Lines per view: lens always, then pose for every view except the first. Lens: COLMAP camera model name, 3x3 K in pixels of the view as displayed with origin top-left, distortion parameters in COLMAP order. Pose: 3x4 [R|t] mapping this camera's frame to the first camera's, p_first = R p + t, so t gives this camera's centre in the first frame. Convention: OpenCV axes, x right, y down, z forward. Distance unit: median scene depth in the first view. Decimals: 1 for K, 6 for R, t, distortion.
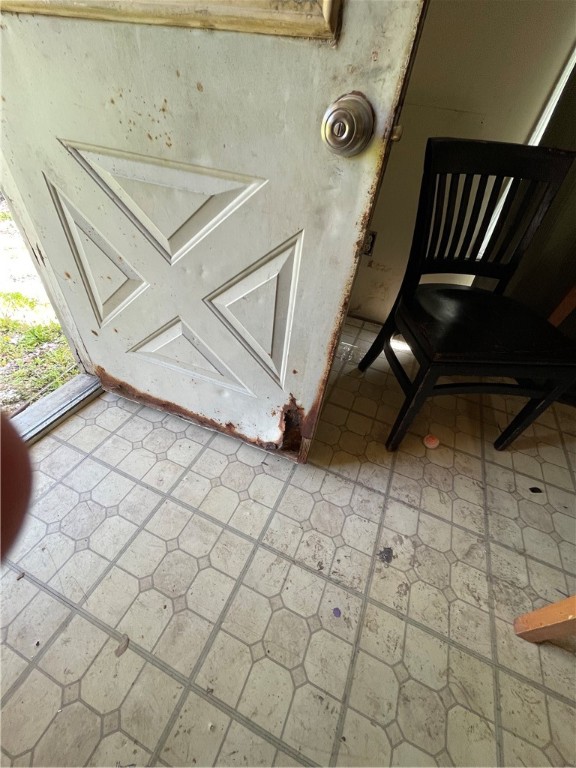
lens RADIAL K [[307.9, 0, 290.0], [0, 307.9, 380.5], [0, 0, 1]] dist [0.006238, -0.000743]
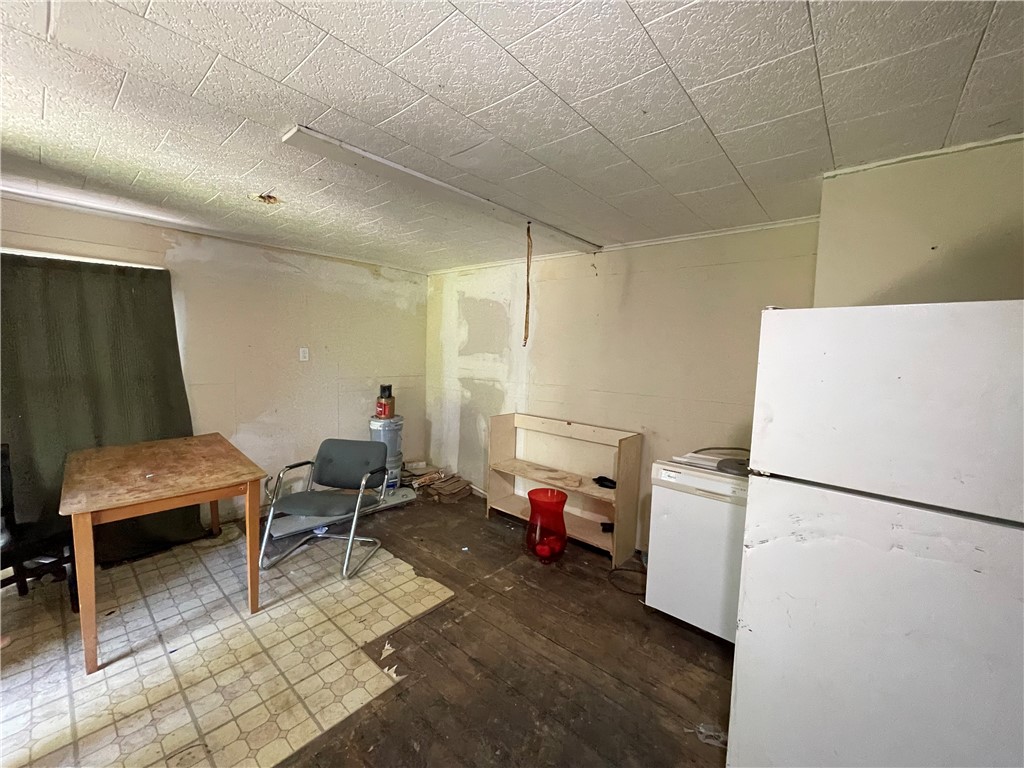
lens RADIAL K [[410.6, 0, 510.1], [0, 410.6, 382.1], [0, 0, 1]] dist [0.006238, -0.000743]
pose [[0.317003, -0.176523, 0.931852, -0.365229], [0.657443, 0.749055, -0.081757, 1.220872], [-0.683577, 0.638557, 0.353507, -2.290221]]
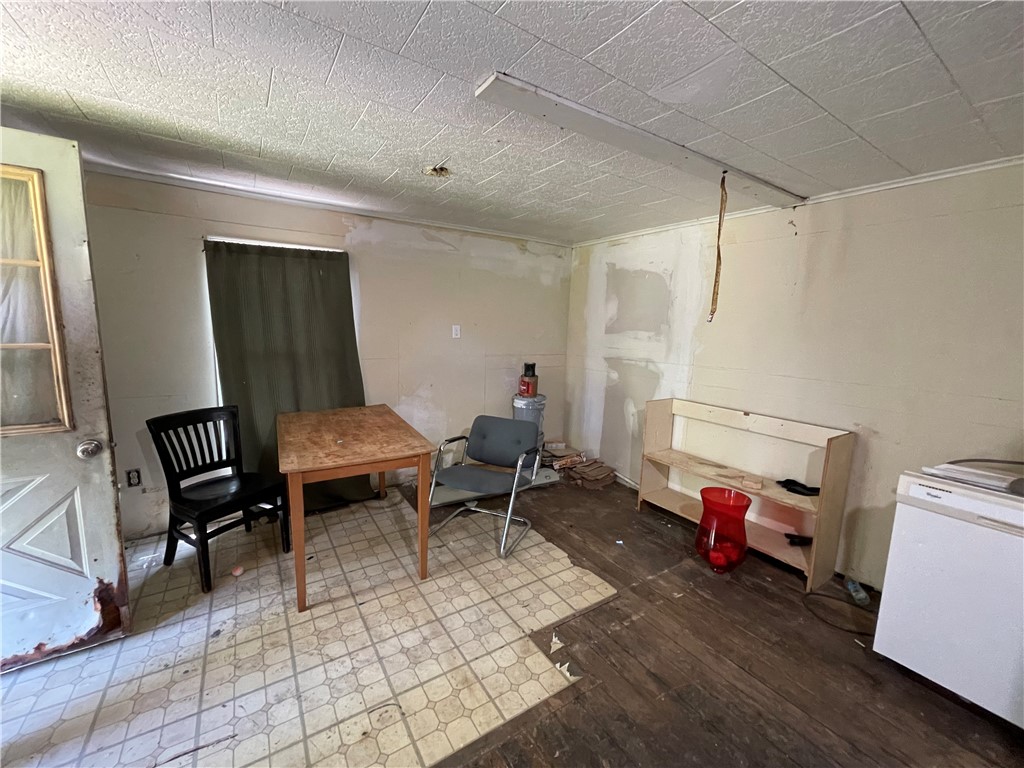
lens RADIAL K [[410.6, 0, 511.6], [0, 410.6, 381.9], [0, 0, 1]] dist [0.006238, -0.000743]
pose [[0.556844, -0.206735, 0.804478, -0.303437], [0.594644, 0.775445, -0.212328, 0.950484], [-0.579933, 0.596612, 0.554736, -1.951213]]
